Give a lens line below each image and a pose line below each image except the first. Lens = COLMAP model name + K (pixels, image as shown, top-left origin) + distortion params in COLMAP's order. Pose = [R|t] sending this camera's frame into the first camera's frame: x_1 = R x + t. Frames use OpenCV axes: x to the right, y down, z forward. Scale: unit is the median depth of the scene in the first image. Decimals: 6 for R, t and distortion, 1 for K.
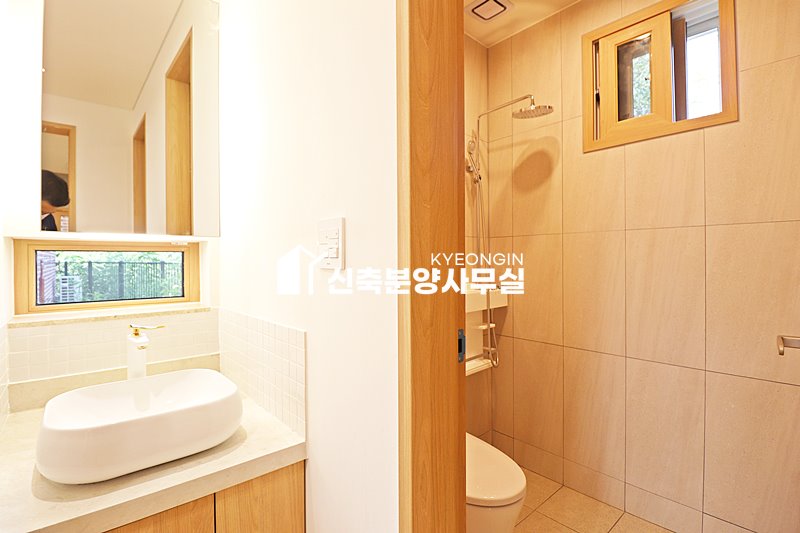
lens RADIAL K [[369.3, 0, 398.3], [0, 369.3, 257.9], [0, 0, 1]] dist [-0.003353, -0.011244]
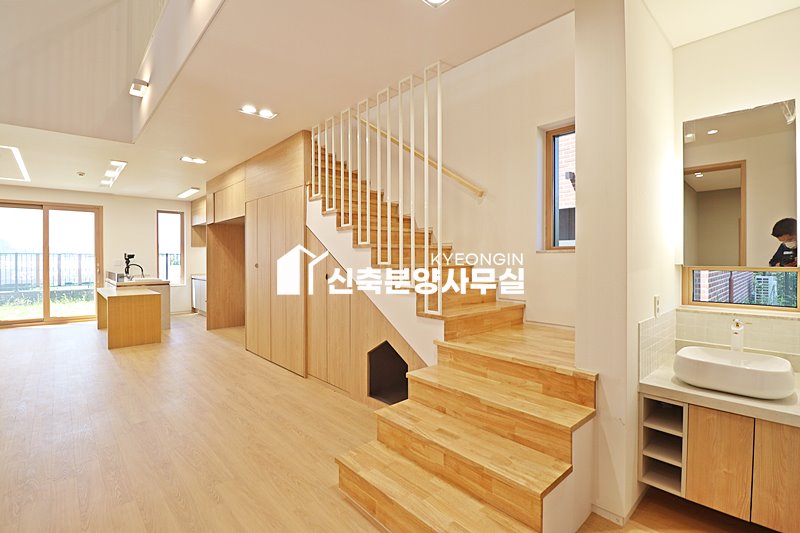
lens RADIAL K [[369.3, 0, 404.5], [0, 369.3, 259.4], [0, 0, 1]] dist [-0.003353, -0.011244]
pose [[0.032599, 0.012084, -0.999395, 0.675636], [0.002564, 0.999923, 0.012174, -0.088284], [0.999465, -0.002959, 0.032565, -0.420695]]
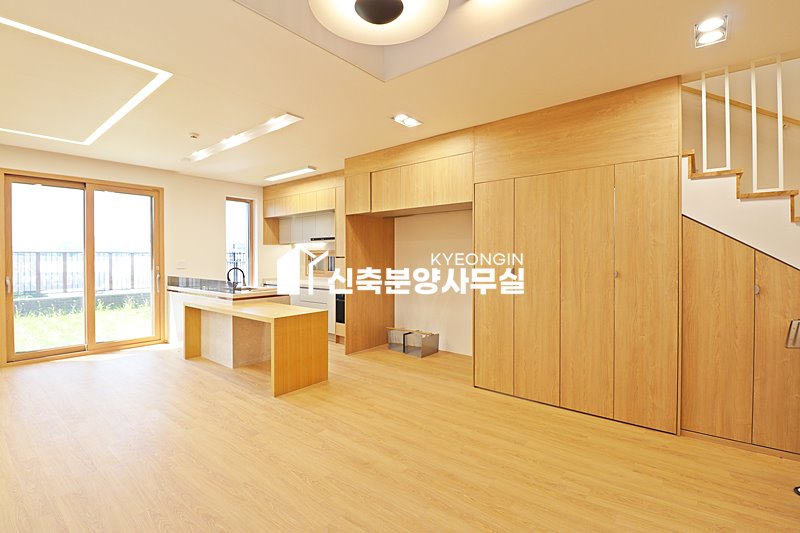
lens RADIAL K [[369.3, 0, 400.4], [0, 369.3, 259.3], [0, 0, 1]] dist [-0.003353, -0.011244]
pose [[0.169222, 0.013864, -0.985480, -0.394937], [0.000498, 0.999900, 0.014153, -0.103859], [0.985578, -0.002885, 0.169198, -2.600883]]
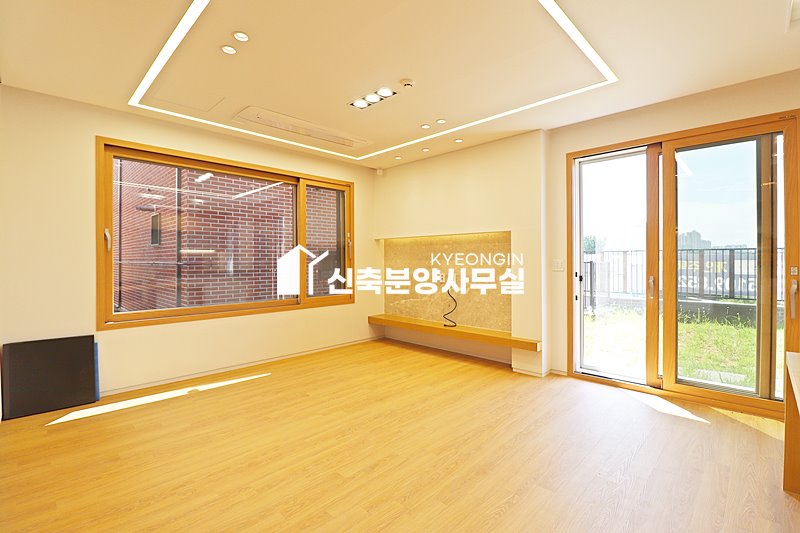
lens RADIAL K [[369.3, 0, 403.1], [0, 369.3, 259.5], [0, 0, 1]] dist [-0.003353, -0.011244]
pose [[-0.997042, 0.011176, -0.076041, -2.274620], [0.011359, 0.999934, -0.001971, -0.045717], [0.076014, -0.002829, -0.997103, -2.702119]]
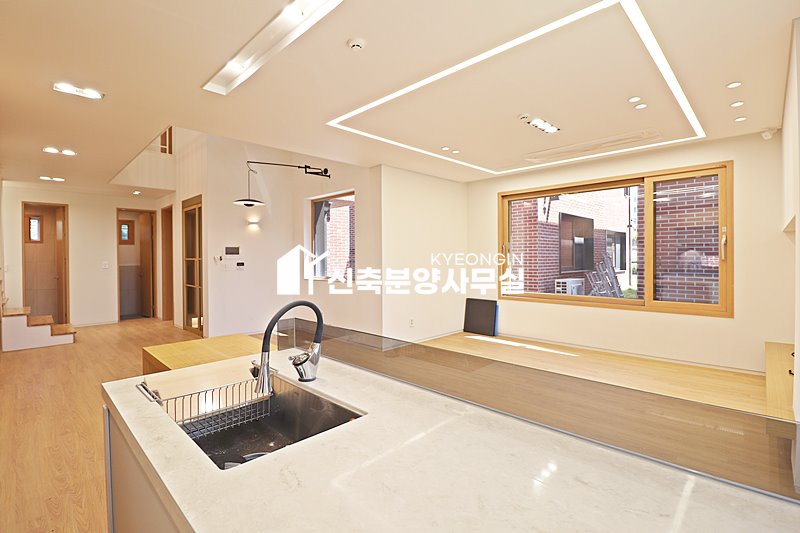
lens RADIAL K [[369.3, 0, 402.0], [0, 369.3, 261.4], [0, 0, 1]] dist [-0.003353, -0.011244]
pose [[-0.074051, -0.003621, 0.997248, -4.552941], [0.007158, 0.999966, 0.004163, -0.081619], [-0.997229, 0.007446, -0.074023, -3.643929]]
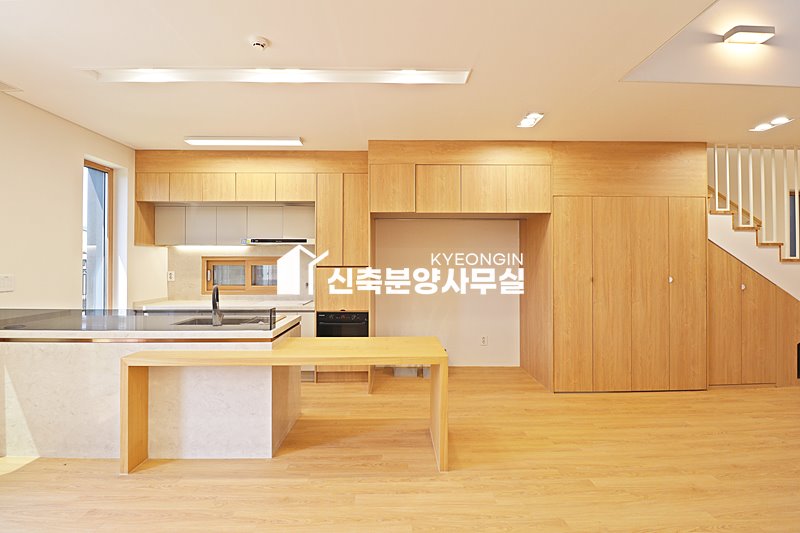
lens RADIAL K [[369.3, 0, 403.6], [0, 369.3, 261.5], [0, 0, 1]] dist [-0.003353, -0.011244]
pose [[0.767656, 0.003128, -0.640854, -1.850424], [-0.005572, 0.999983, -0.001794, -0.109346], [0.640837, 0.004947, 0.767661, -4.259078]]
